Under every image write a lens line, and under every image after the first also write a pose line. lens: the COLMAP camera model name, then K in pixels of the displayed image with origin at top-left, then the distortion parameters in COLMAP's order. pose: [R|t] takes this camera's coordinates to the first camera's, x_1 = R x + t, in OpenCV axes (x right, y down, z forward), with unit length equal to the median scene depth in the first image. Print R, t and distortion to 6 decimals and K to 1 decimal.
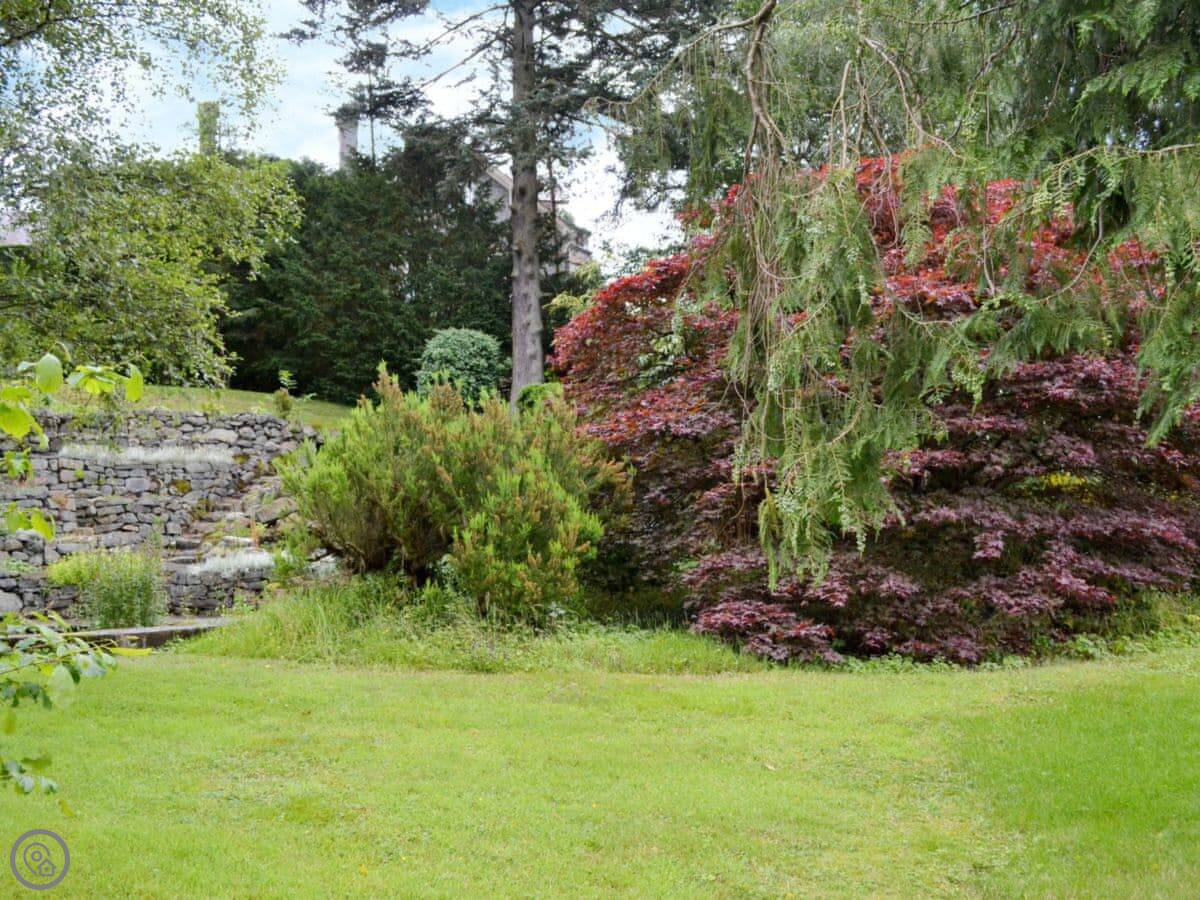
lens RADIAL K [[1211.0, 0, 597.7], [0, 1211.0, 448.8], [0, 0, 1]] dist [-0.075282, 0.000000]
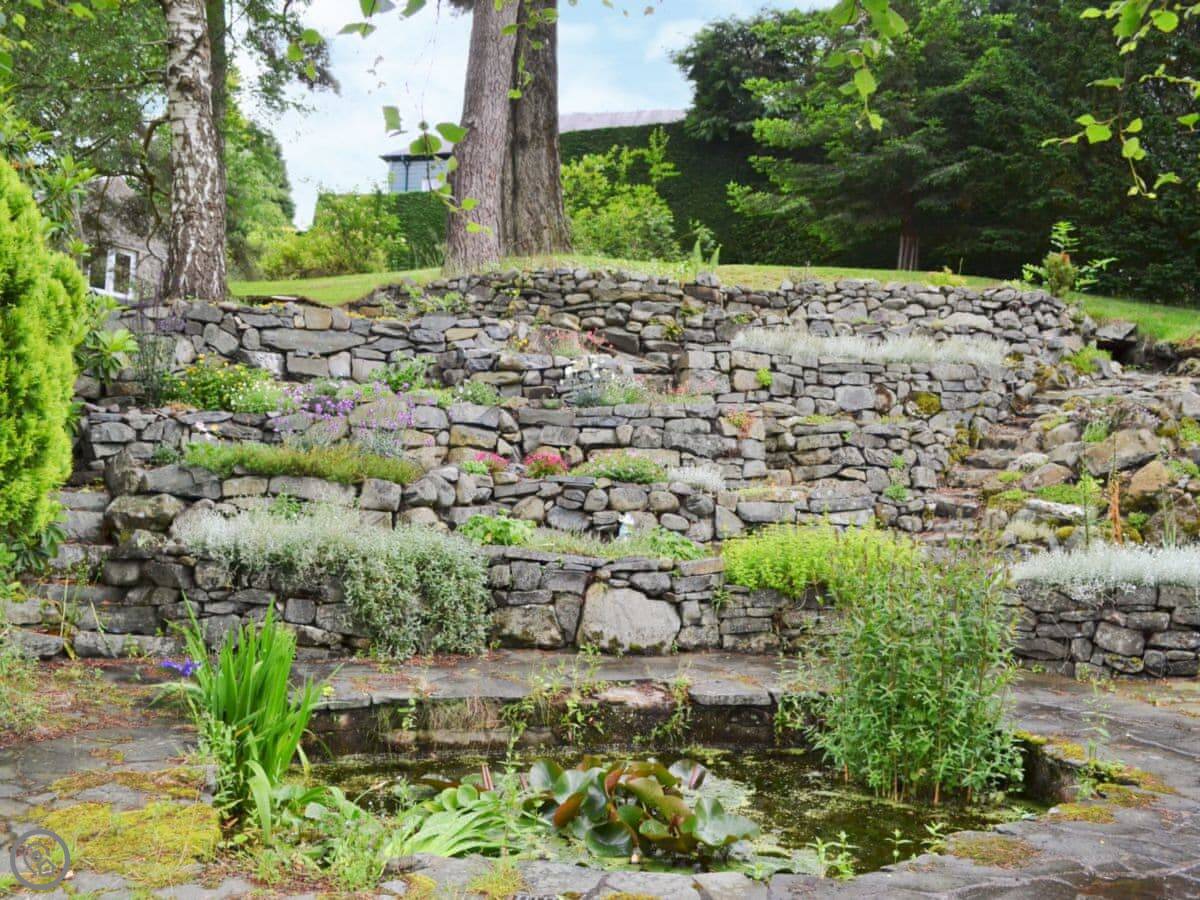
lens RADIAL K [[1211.0, 0, 600.5], [0, 1211.0, 450.7], [0, 0, 1]] dist [-0.075282, 0.000000]
pose [[0.880761, 0.048471, -0.471073, -0.217573], [-0.016099, 0.997238, 0.072511, 0.014975], [0.473287, -0.056281, 0.879109, 0.422832]]
